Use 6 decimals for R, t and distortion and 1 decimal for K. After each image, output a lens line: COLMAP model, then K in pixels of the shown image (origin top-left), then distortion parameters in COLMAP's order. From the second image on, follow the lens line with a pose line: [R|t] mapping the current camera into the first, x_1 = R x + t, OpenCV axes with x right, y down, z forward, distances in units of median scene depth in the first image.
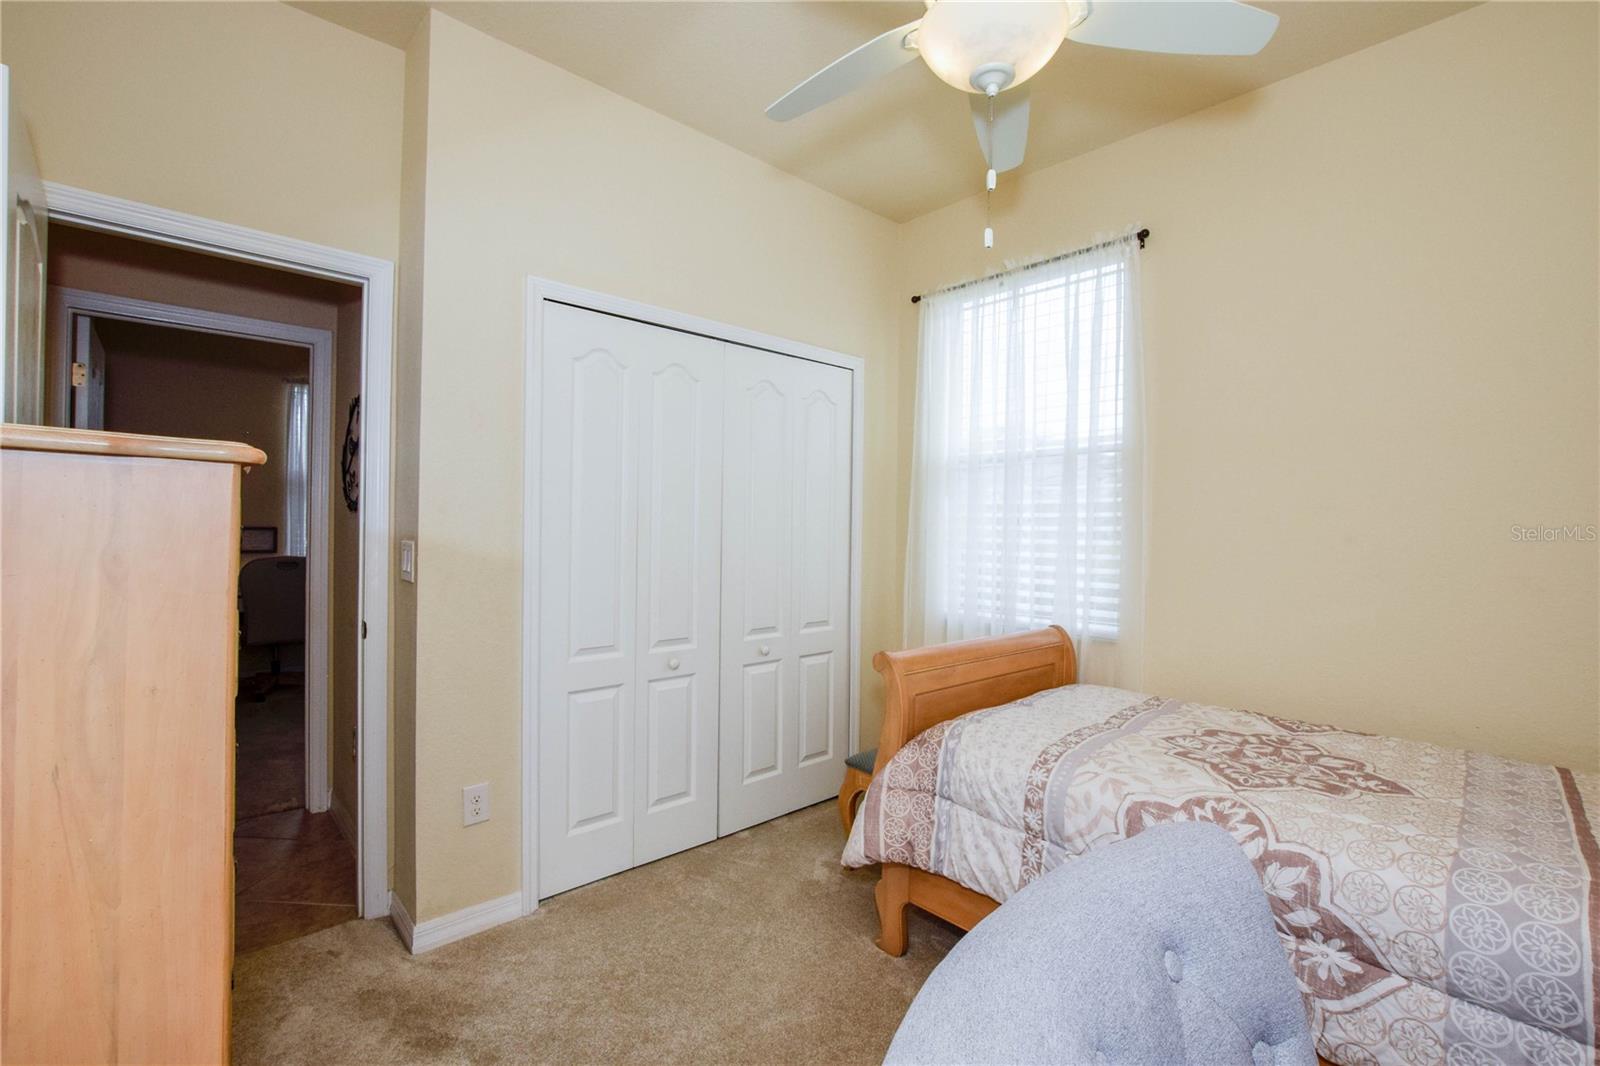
lens RADIAL K [[709.0, 0, 810.1], [0, 709.0, 531.4], [0, 0, 1]] dist [-0.036059, 0.008797]
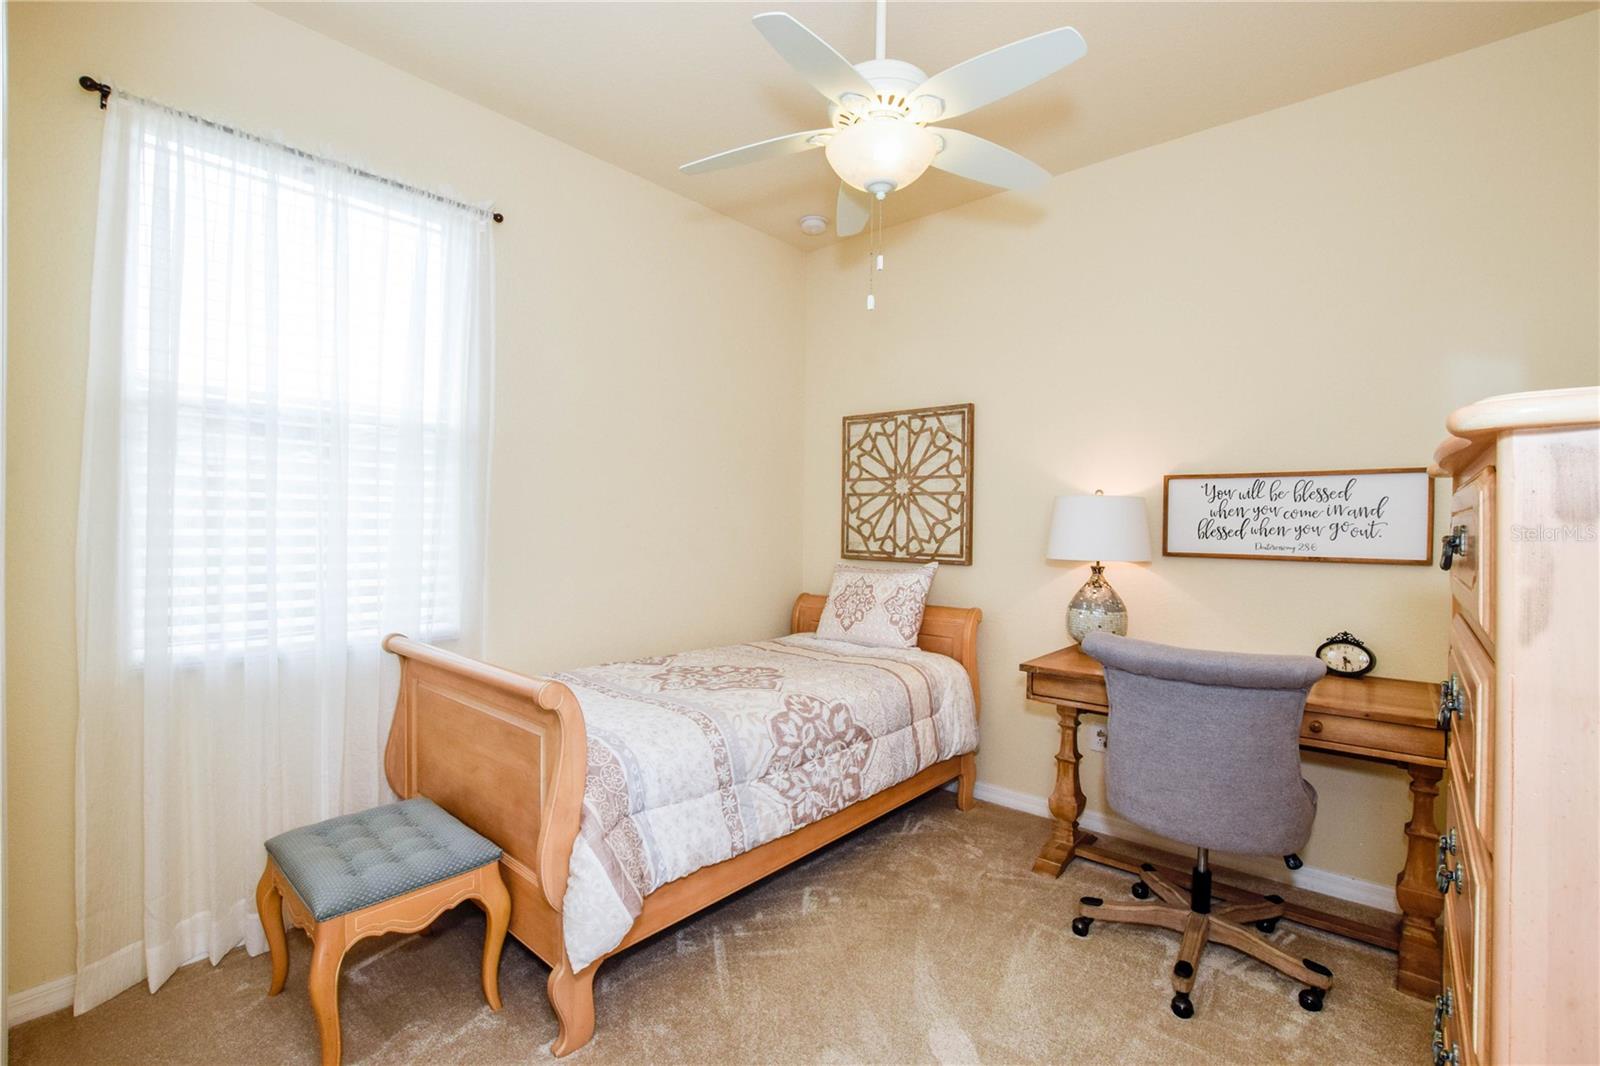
lens RADIAL K [[709.0, 0, 810.1], [0, 709.0, 531.4], [0, 0, 1]] dist [-0.036059, 0.008797]
pose [[-0.112529, -0.025093, 0.993332, -0.830558], [-0.008294, 0.999670, 0.024314, -0.015644], [-0.993614, -0.005503, -0.112700, 0.987655]]
